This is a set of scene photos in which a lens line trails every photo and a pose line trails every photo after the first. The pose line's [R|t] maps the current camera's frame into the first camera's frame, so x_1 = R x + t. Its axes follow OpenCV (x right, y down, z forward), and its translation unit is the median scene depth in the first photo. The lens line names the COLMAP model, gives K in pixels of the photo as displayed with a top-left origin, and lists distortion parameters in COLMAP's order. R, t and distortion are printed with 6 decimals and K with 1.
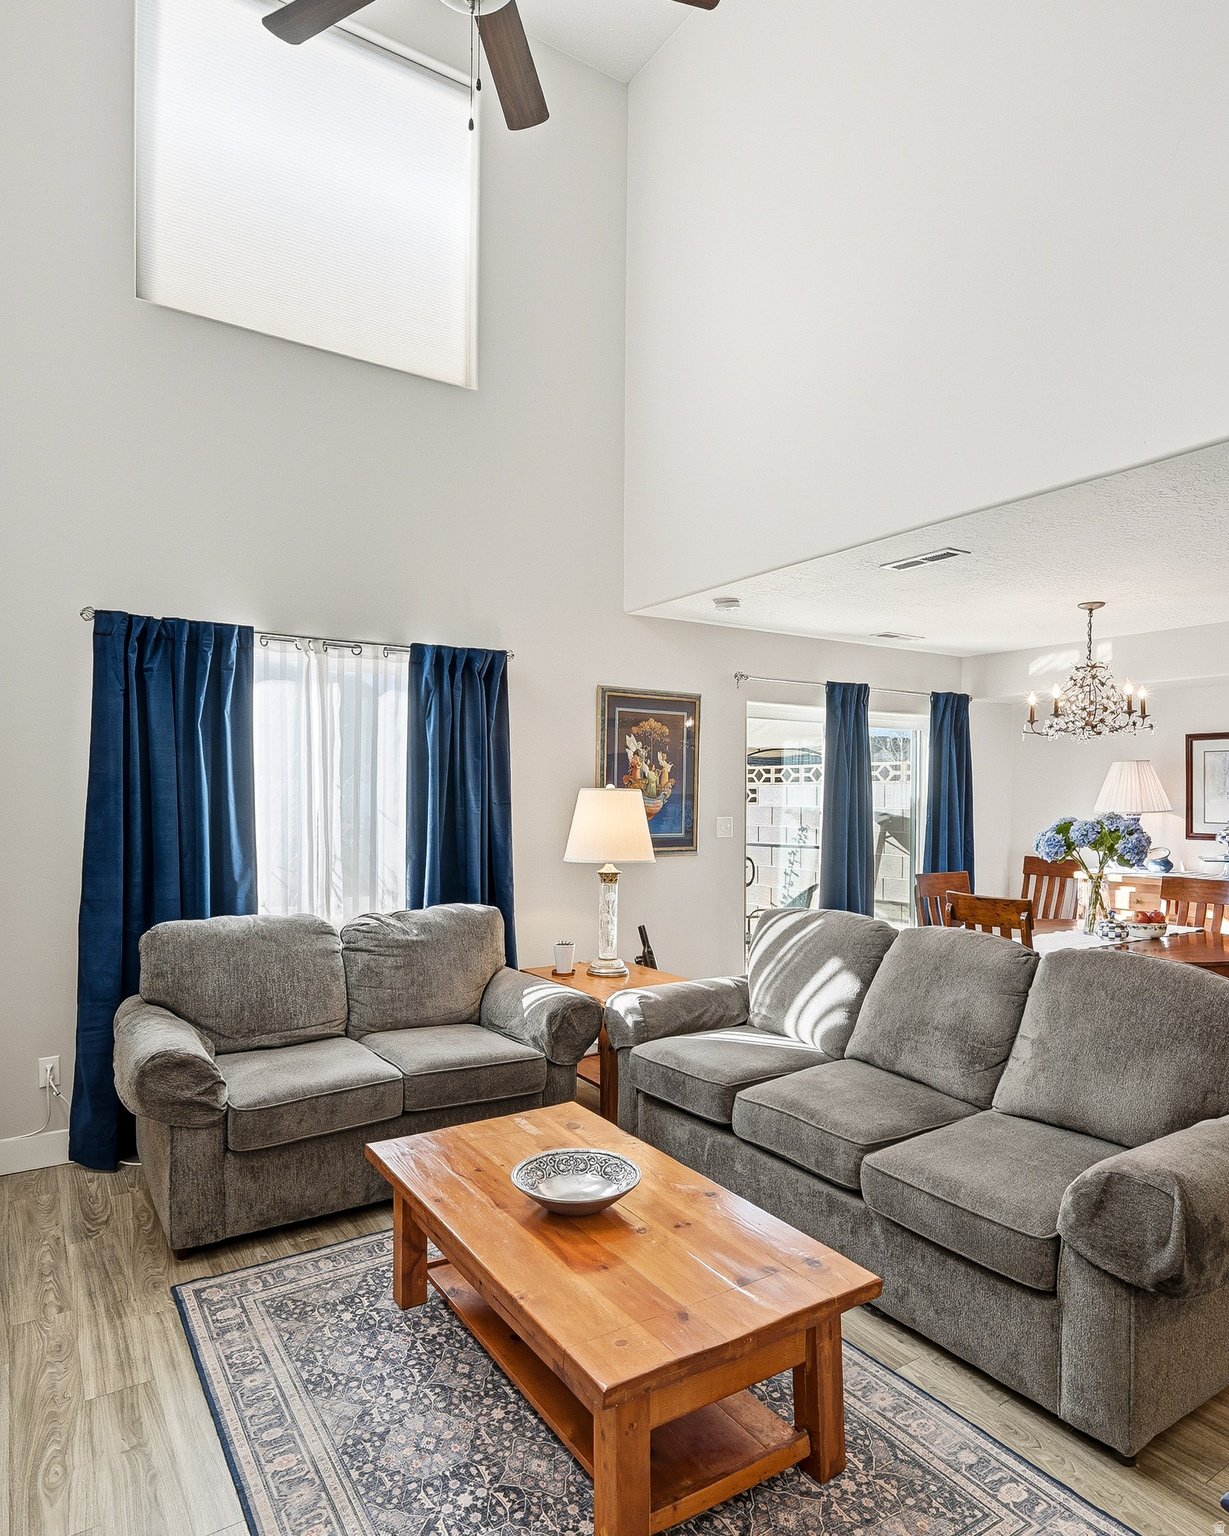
lens RADIAL K [[924.0, 0, 612.1], [0, 924.0, 798.9], [0, 0, 1]] dist [-0.004477, -0.001181]
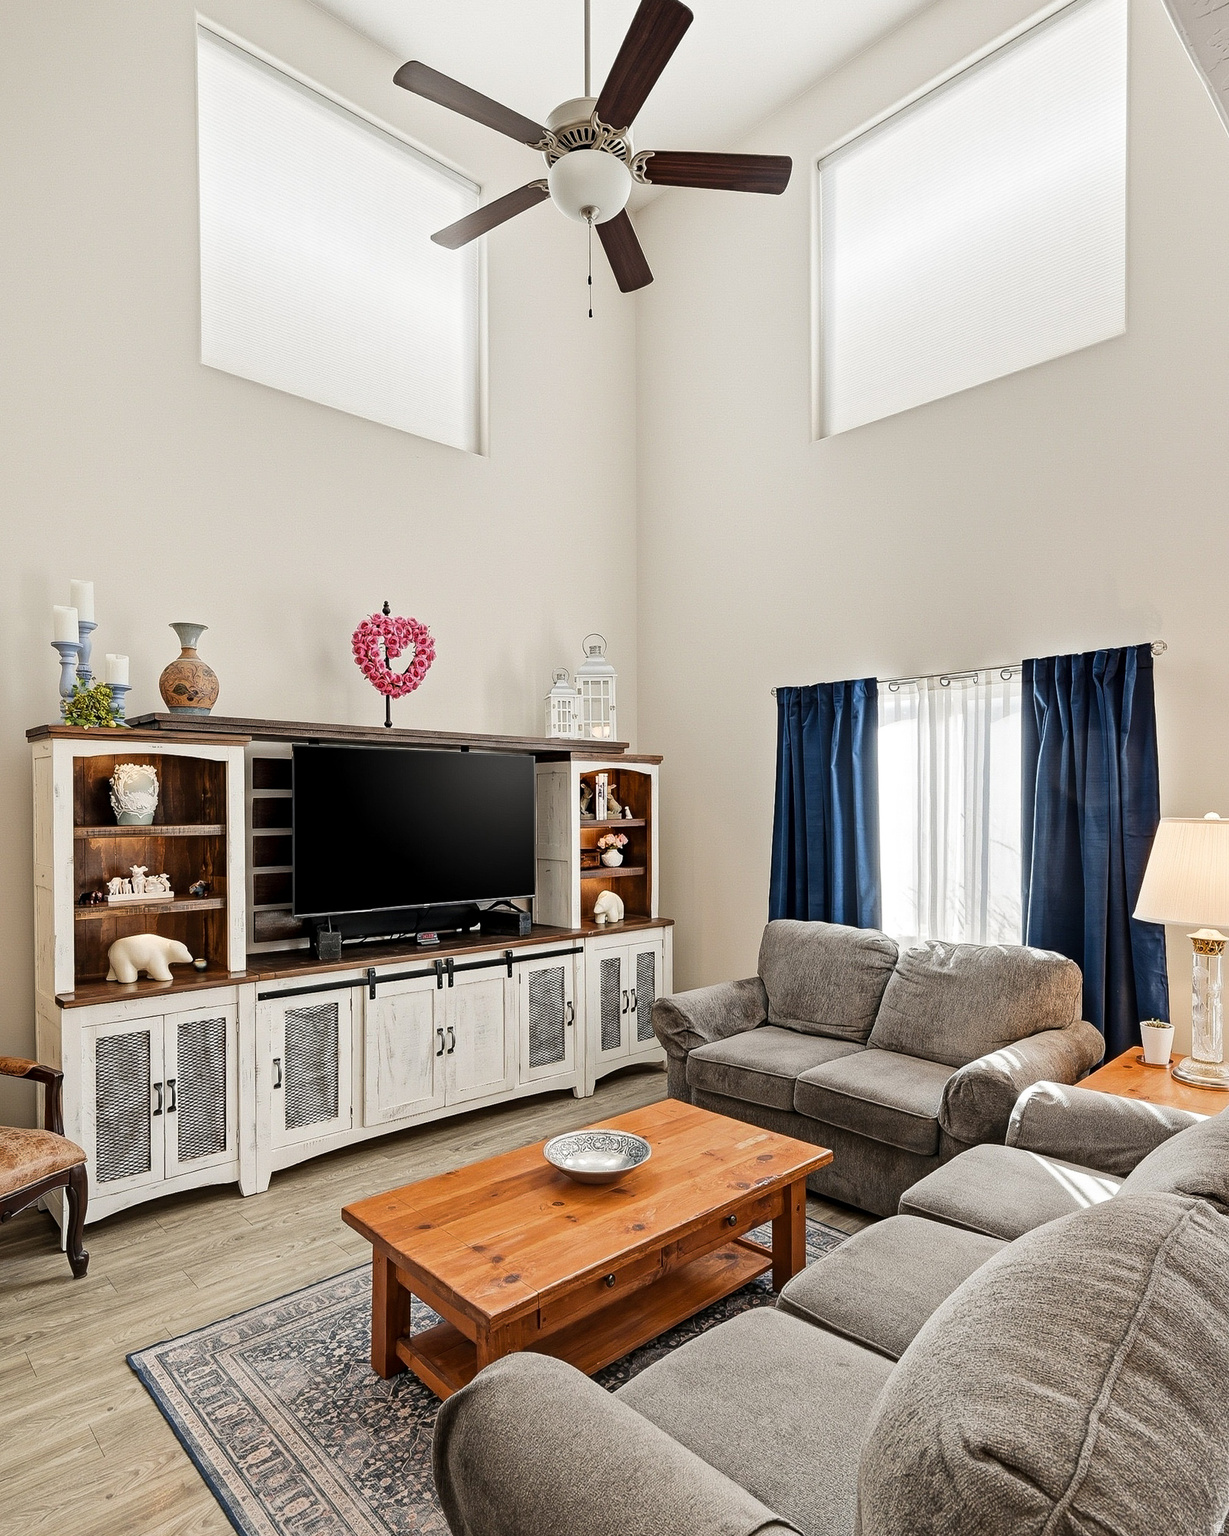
lens RADIAL K [[878.3, 0, 613.3], [0, 878.3, 819.0], [0, 0, 1]] dist [-0.003022, 0.000304]
pose [[0.179666, 0.008019, -0.983695, 0.634264], [-0.002098, 0.999968, 0.007768, -0.017252], [0.983725, 0.000668, 0.179677, 0.483294]]
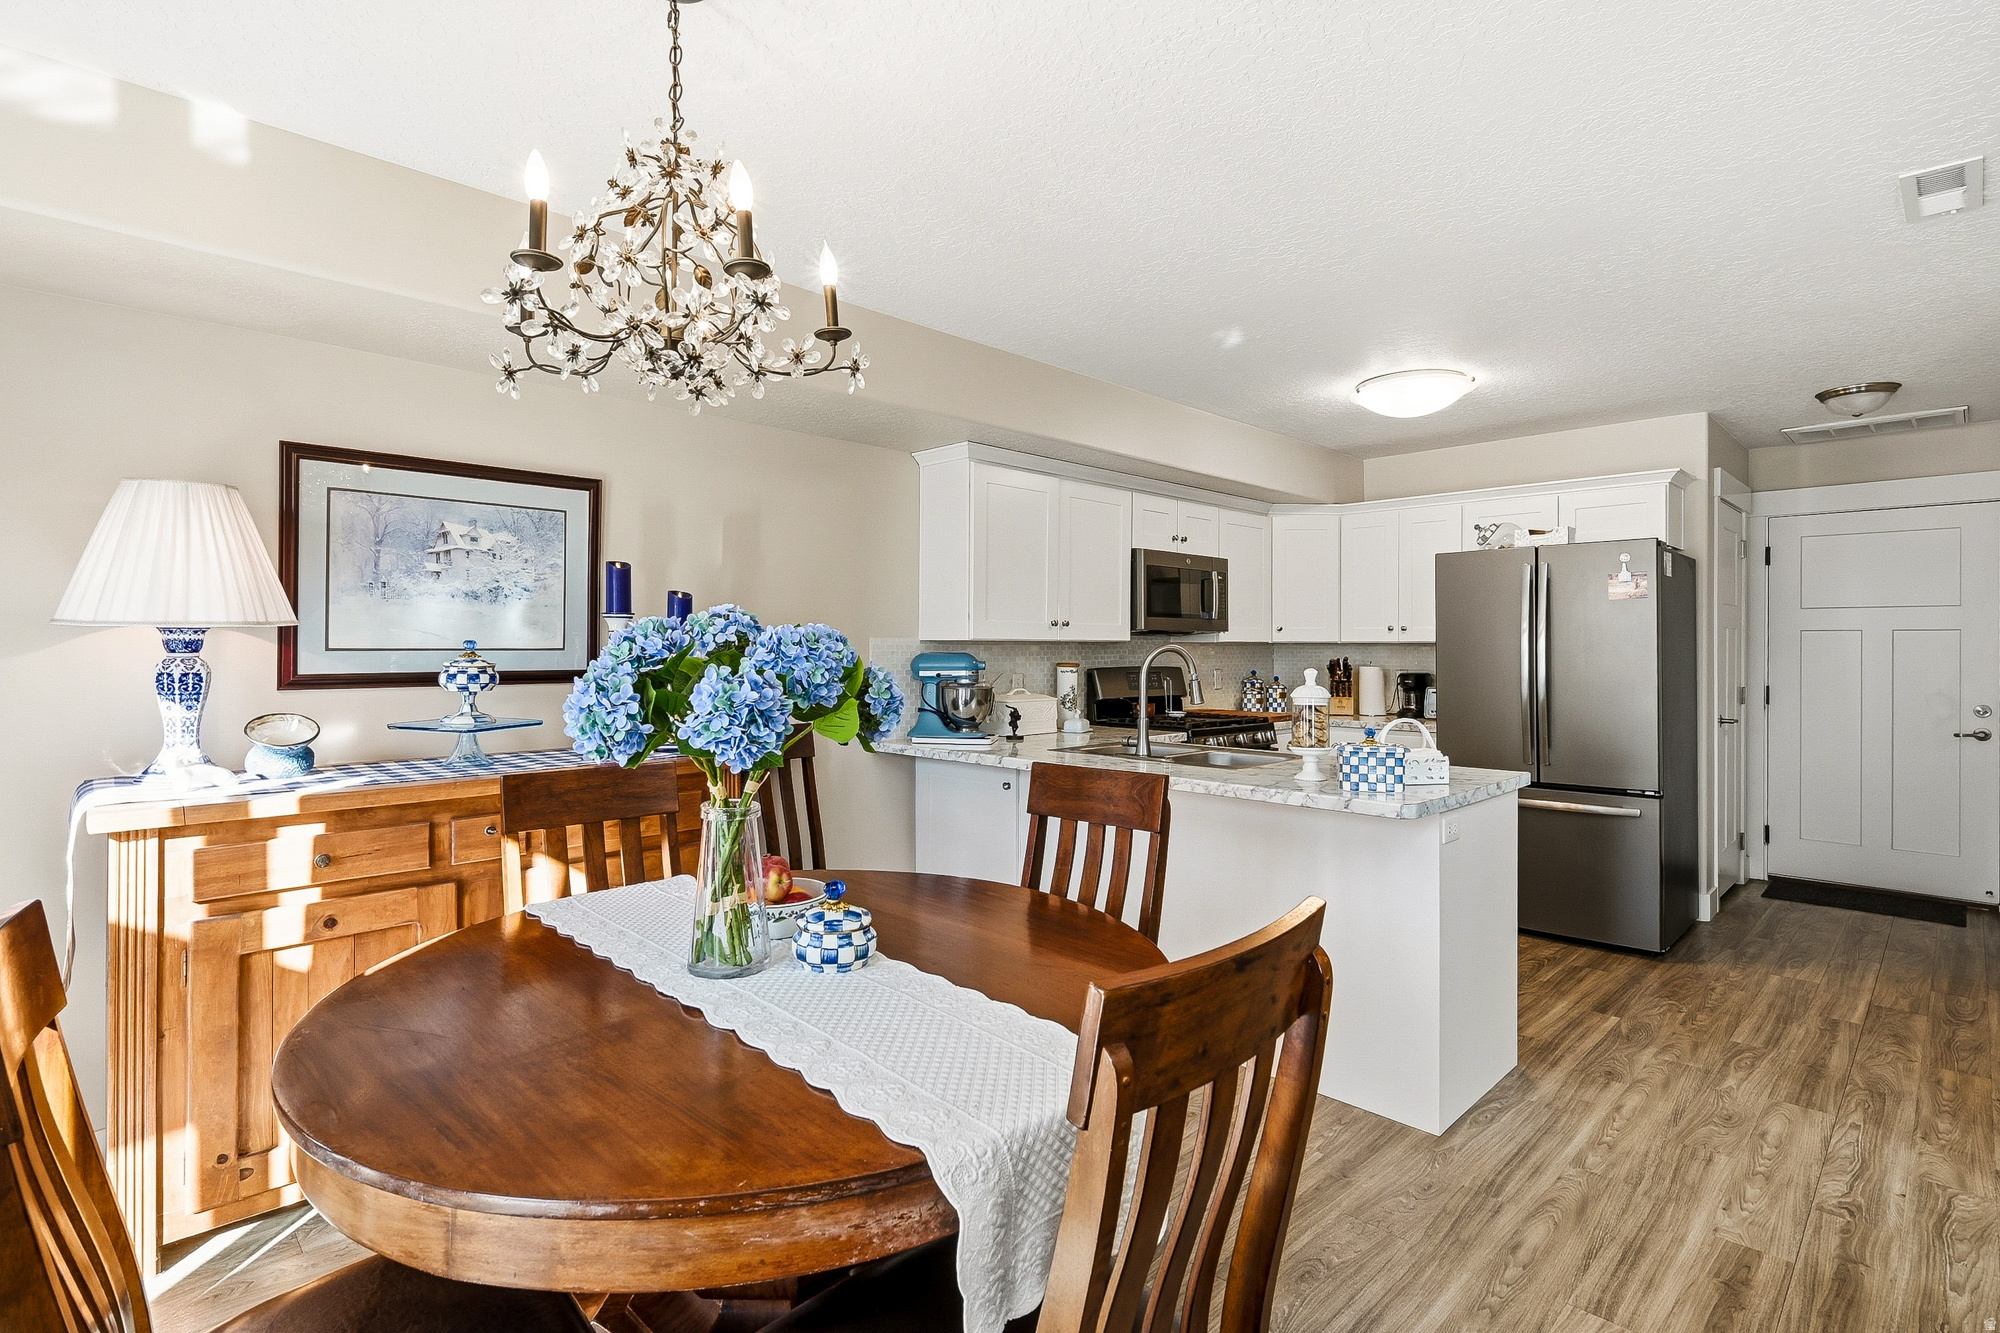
lens RADIAL K [[951.8, 0, 1003.9], [0, 951.8, 649.2], [0, 0, 1]] dist [-0.000934, -0.000080]
pose [[-0.202503, -0.010916, 0.979221, 0.196811], [0.002985, 0.999926, 0.011764, 0.031848], [-0.979277, 0.005306, -0.202456, 1.161065]]
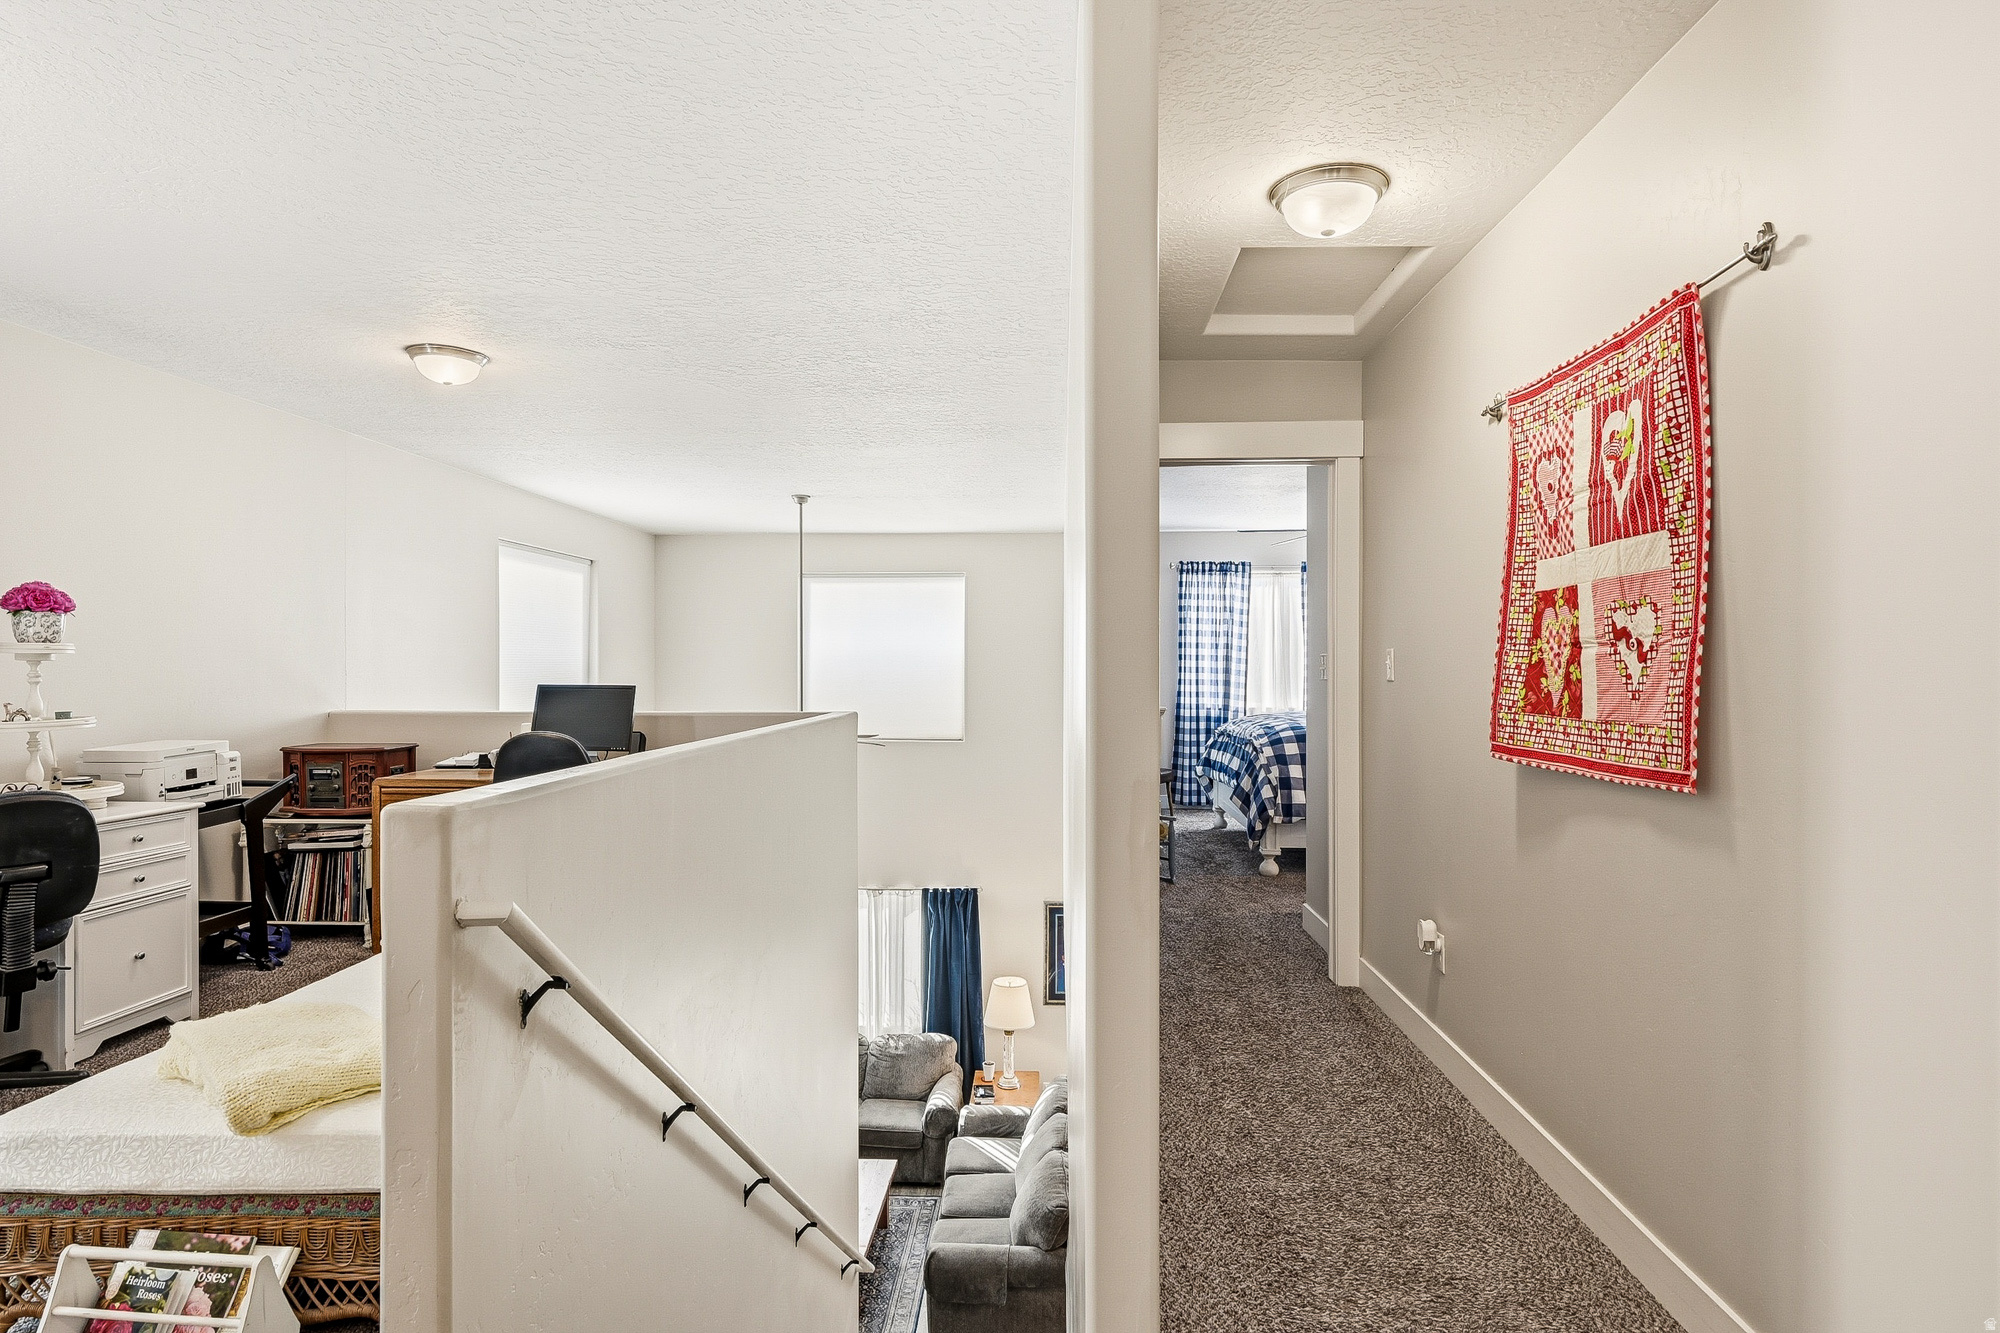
lens RADIAL K [[1069.5, 0, 999.1], [0, 1069.5, 672.7], [0, 0, 1]] dist [-0.004839, -0.000517]
pose [[0.808184, -0.003230, -0.588922, 1.324901], [-0.002579, 0.999956, -0.009024, -0.651689], [0.588925, 0.008812, 0.808140, -0.752515]]
